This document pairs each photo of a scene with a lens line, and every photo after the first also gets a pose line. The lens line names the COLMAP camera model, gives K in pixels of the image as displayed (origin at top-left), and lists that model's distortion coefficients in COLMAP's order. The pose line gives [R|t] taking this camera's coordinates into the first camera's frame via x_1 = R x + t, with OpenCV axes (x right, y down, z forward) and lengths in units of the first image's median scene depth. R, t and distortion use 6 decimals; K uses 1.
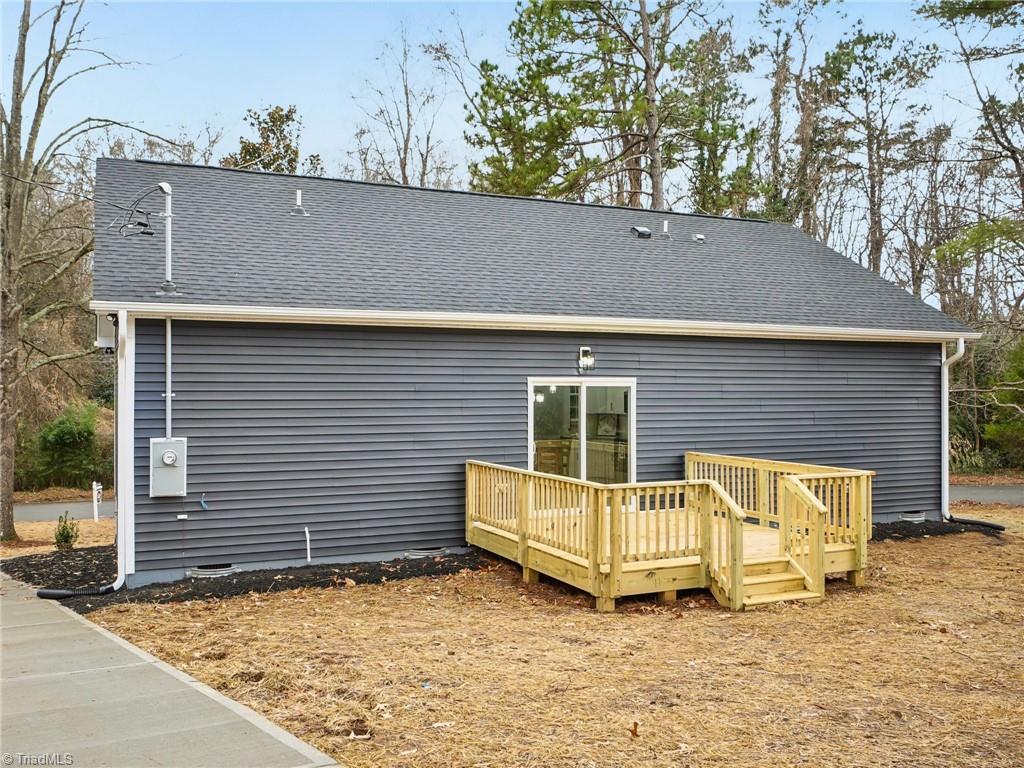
lens RADIAL K [[906.7, 0, 505.5], [0, 906.7, 378.3], [0, 0, 1]] dist [-0.008181, 0.009441]
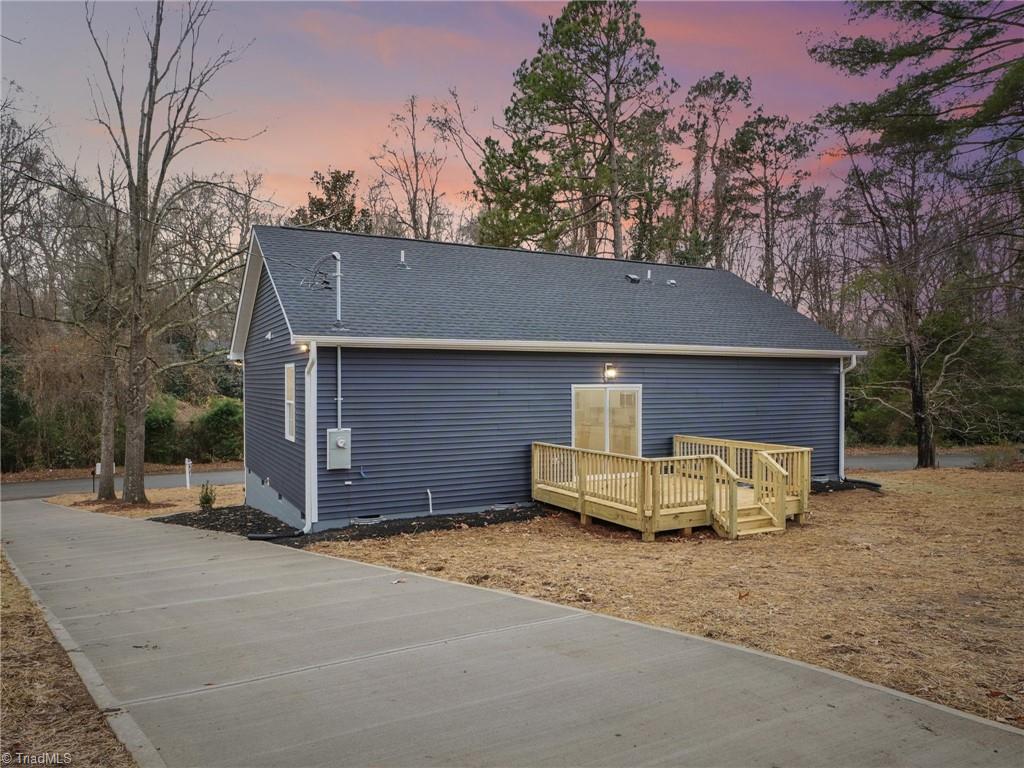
lens RADIAL K [[708.8, 0, 519.8], [0, 708.8, 391.5], [0, 0, 1]] dist [-0.004930, -0.001513]
pose [[0.998099, -0.002222, 0.061599, -0.124885], [0.000743, 0.999711, 0.024022, -0.017080], [-0.061634, -0.023930, 0.997812, -0.121406]]
